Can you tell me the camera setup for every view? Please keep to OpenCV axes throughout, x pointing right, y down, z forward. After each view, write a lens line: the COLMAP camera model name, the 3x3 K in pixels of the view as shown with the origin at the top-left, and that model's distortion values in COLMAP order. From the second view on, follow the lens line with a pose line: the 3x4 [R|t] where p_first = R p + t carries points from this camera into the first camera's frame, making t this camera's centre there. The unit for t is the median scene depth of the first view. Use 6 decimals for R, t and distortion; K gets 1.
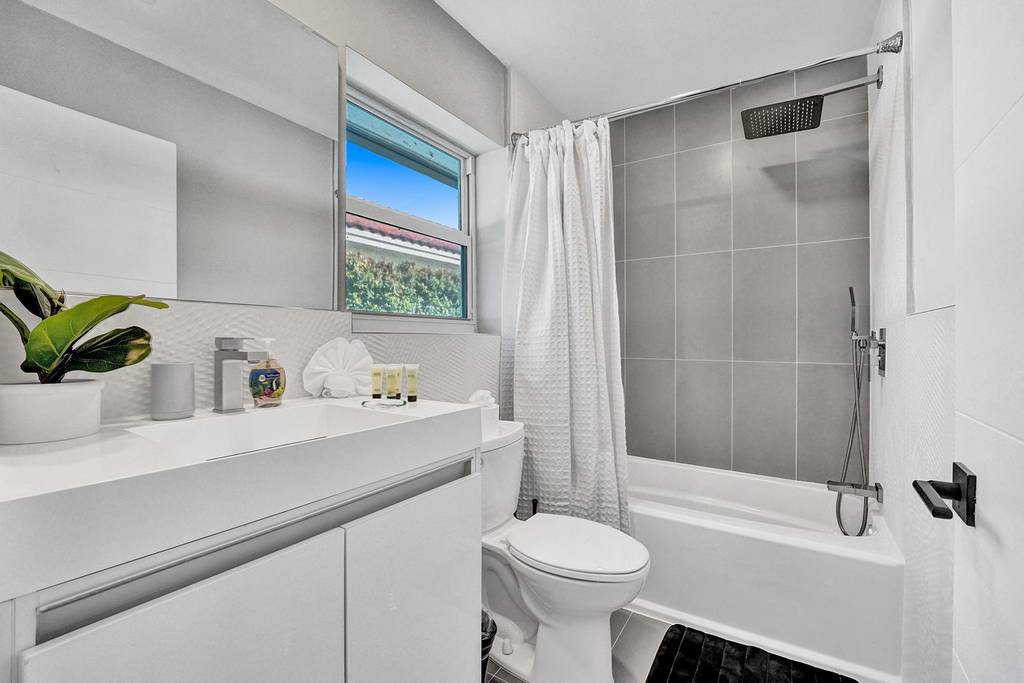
lens RADIAL K [[436.0, 0, 509.3], [0, 436.0, 331.3], [0, 0, 1]] dist [-0.024402, 0.002787]
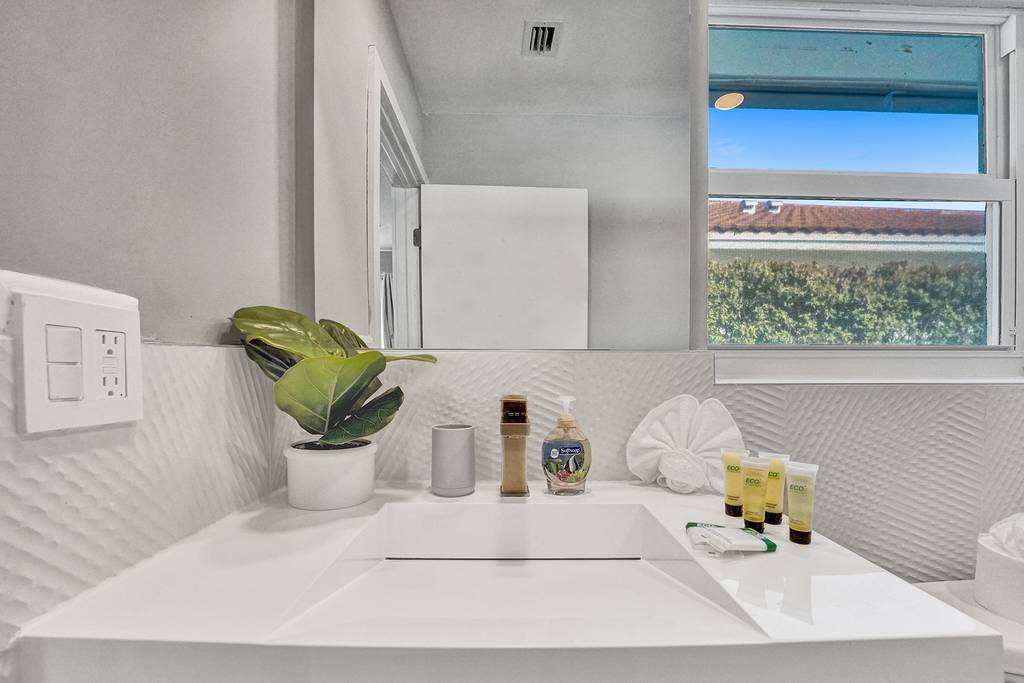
lens RADIAL K [[436.0, 0, 515.2], [0, 436.0, 375.8], [0, 0, 1]] dist [-0.024402, 0.002787]
pose [[0.562740, 0.015060, -0.826497, -0.003653], [0.018473, 0.999355, 0.030788, -0.009114], [0.826428, -0.032593, 0.562099, 0.116364]]
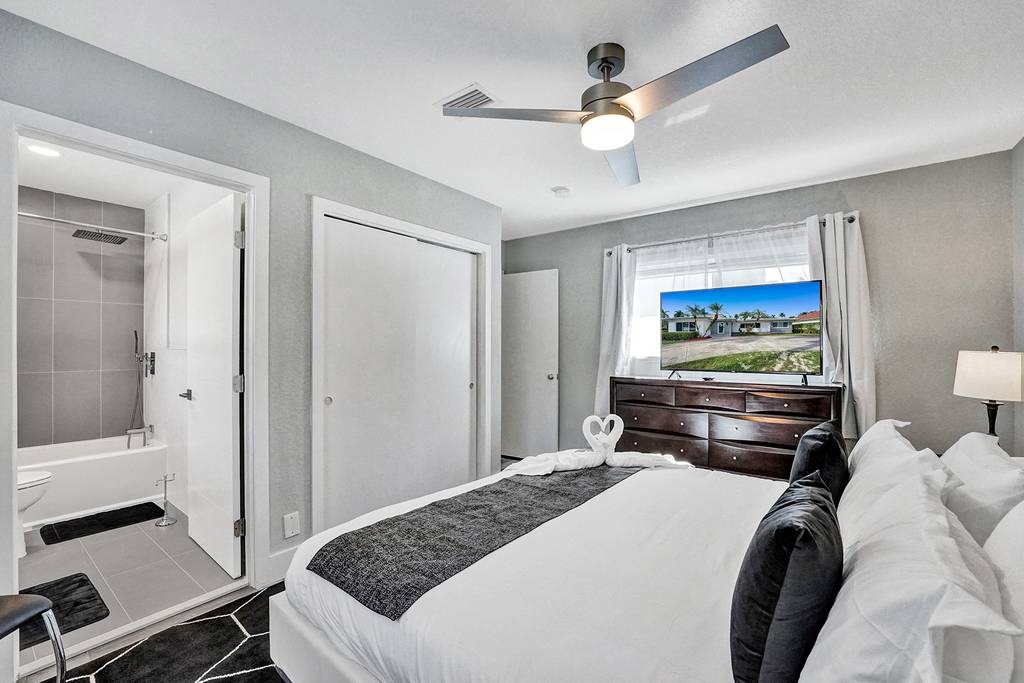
lens RADIAL K [[436.0, 0, 519.3], [0, 436.0, 359.7], [0, 0, 1]] dist [-0.024402, 0.002787]
pose [[0.076961, -0.023428, 0.996759, -0.337358], [-0.022919, 0.999418, 0.025261, -0.019422], [-0.996771, -0.024789, 0.076379, -0.297523]]
